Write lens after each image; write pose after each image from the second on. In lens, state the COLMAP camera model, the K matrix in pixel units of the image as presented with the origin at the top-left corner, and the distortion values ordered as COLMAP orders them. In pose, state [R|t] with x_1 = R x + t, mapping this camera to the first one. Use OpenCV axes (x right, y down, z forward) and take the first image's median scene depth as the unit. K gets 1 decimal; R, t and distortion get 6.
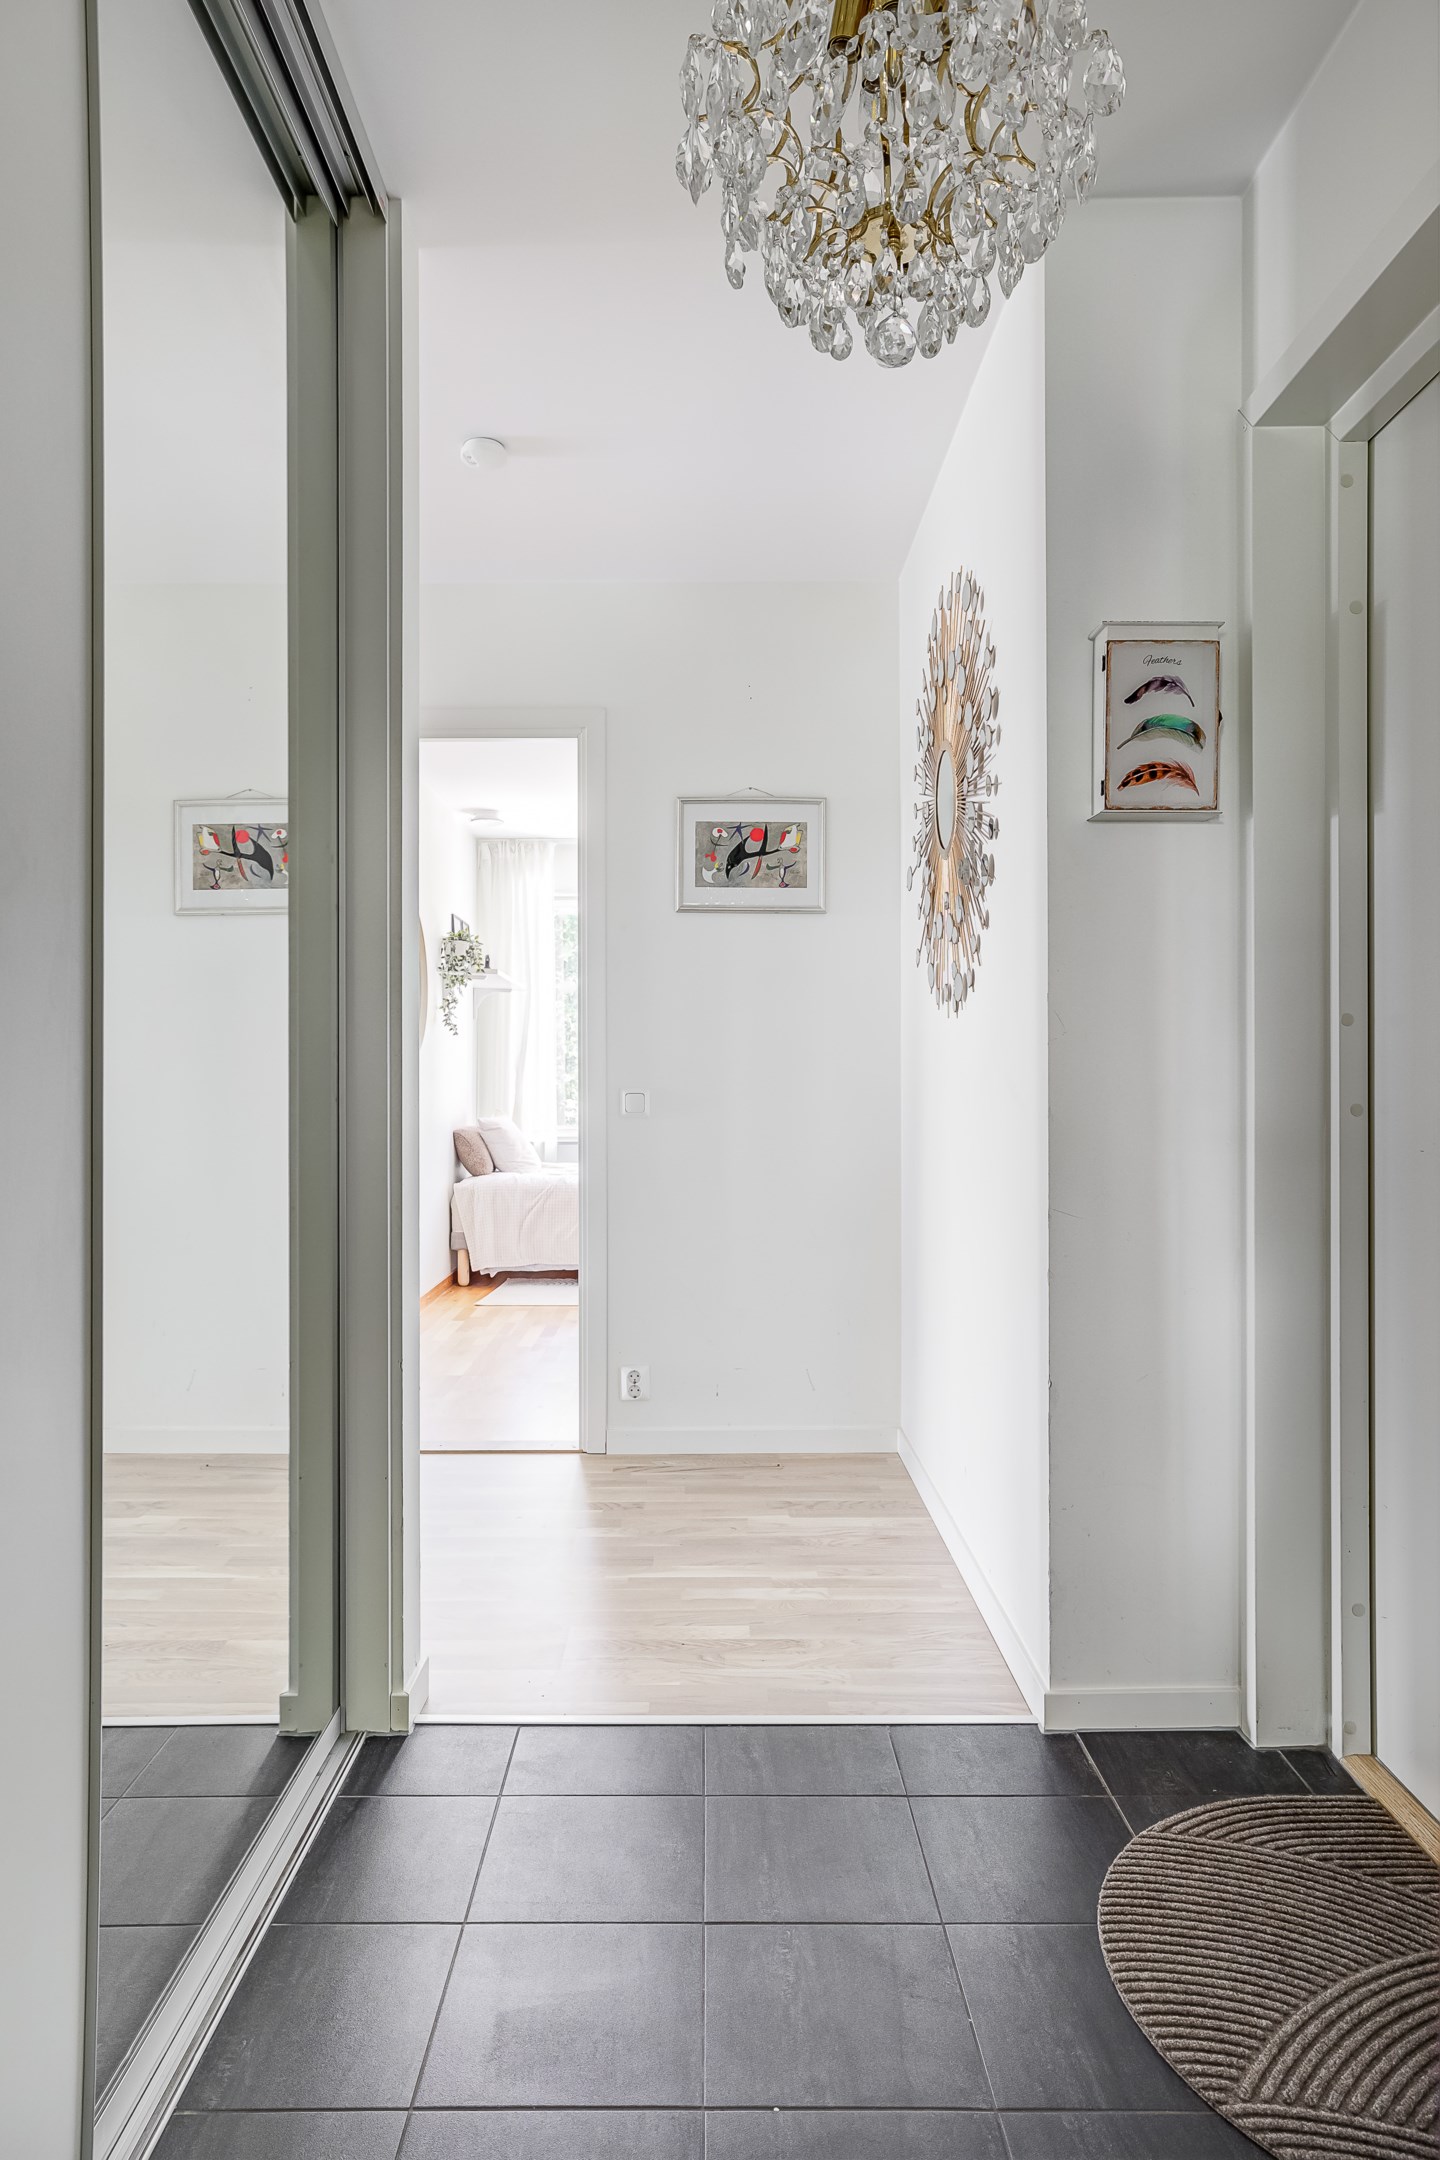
lens RADIAL K [[1346.1, 0, 722.5], [0, 1346.1, 1086.3], [0, 0, 1]] dist [-0.006907, 0.004737]
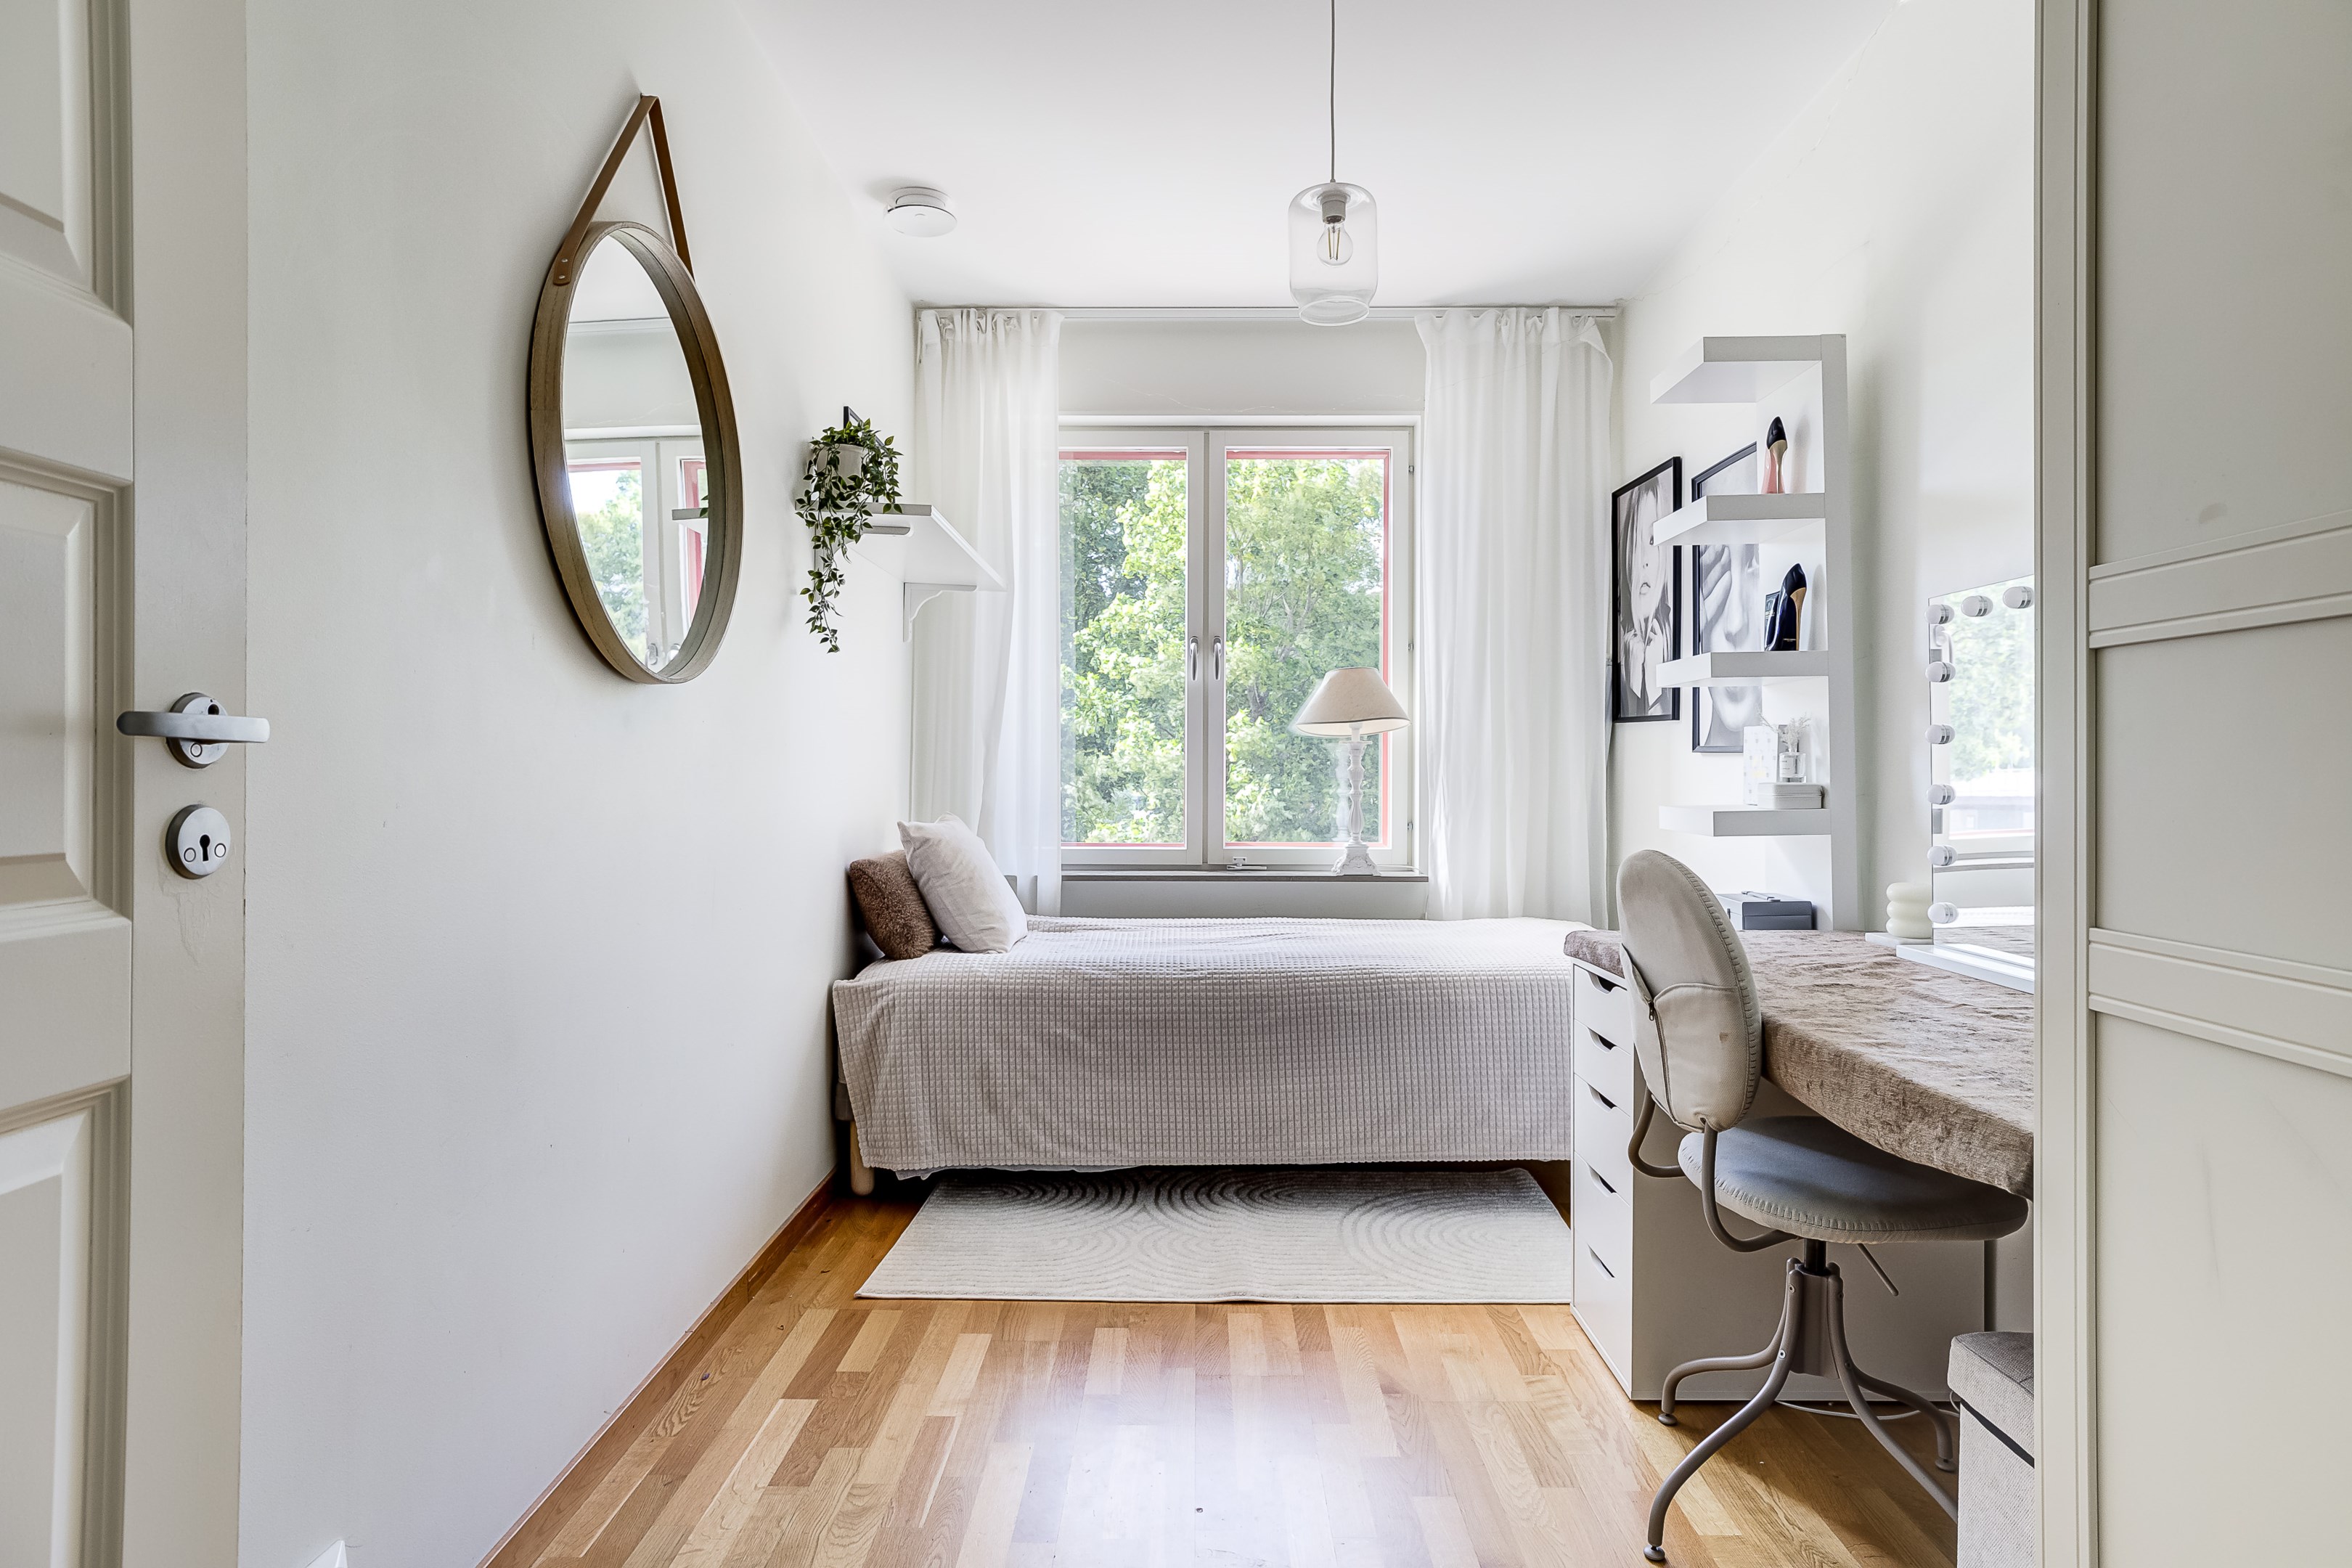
lens RADIAL K [[1367.5, 0, 1169.8], [0, 1367.5, 774.6], [0, 0, 1]] dist [-0.010149, 0.003374]
pose [[0.999196, 0.006496, -0.039567, -0.069061], [-0.006331, 0.999971, 0.004276, -0.001099], [0.039594, -0.004022, 0.999208, 0.540352]]
